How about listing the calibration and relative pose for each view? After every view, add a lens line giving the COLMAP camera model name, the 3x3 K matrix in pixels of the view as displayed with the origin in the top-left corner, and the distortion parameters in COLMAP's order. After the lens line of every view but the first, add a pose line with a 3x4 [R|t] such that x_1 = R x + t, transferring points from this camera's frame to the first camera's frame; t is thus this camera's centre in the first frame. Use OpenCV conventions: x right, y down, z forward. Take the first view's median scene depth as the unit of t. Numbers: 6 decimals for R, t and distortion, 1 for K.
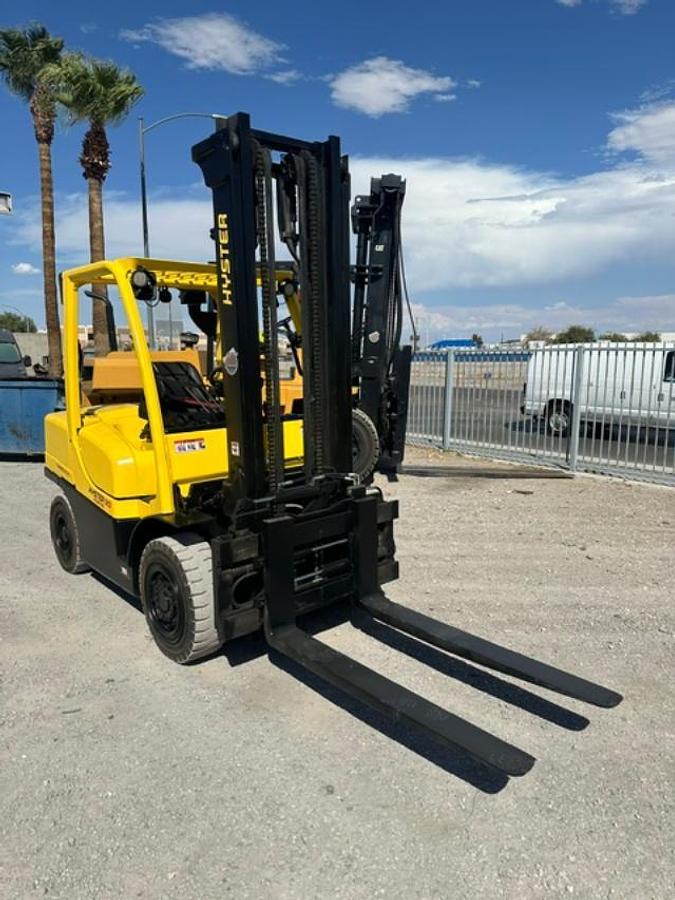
lens RADIAL K [[641.6, 0, 334.9], [0, 641.6, 459.5], [0, 0, 1]] dist [0.041619, -0.061212]
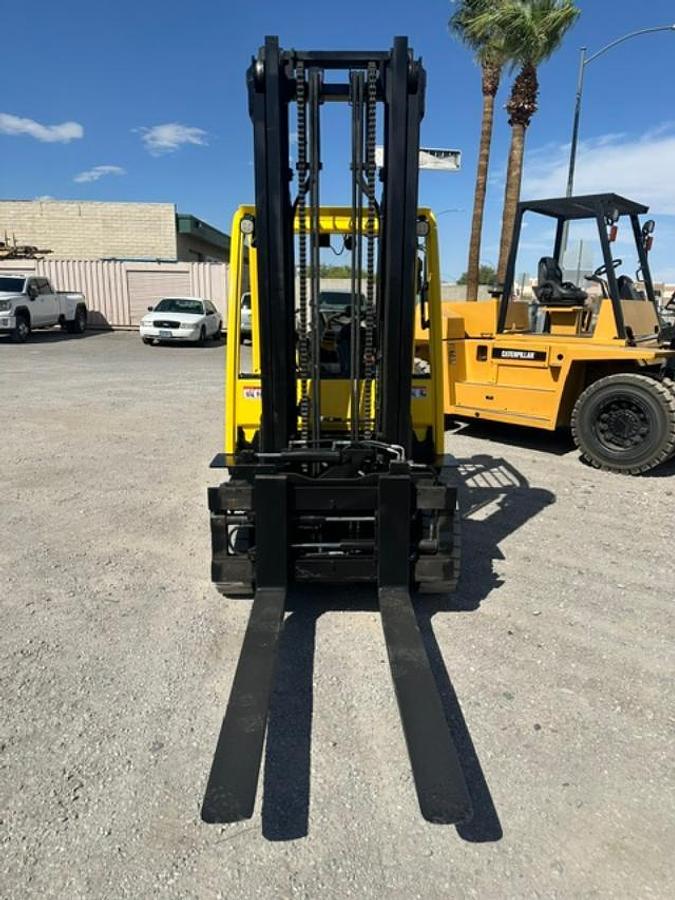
lens RADIAL K [[641.6, 0, 334.9], [0, 641.6, 459.5], [0, 0, 1]] dist [0.041619, -0.061212]
pose [[0.763118, 0.169904, -0.623526, 0.112396], [-0.126390, 0.985428, 0.113832, -0.010404], [0.633780, -0.008060, 0.773471, 0.062747]]
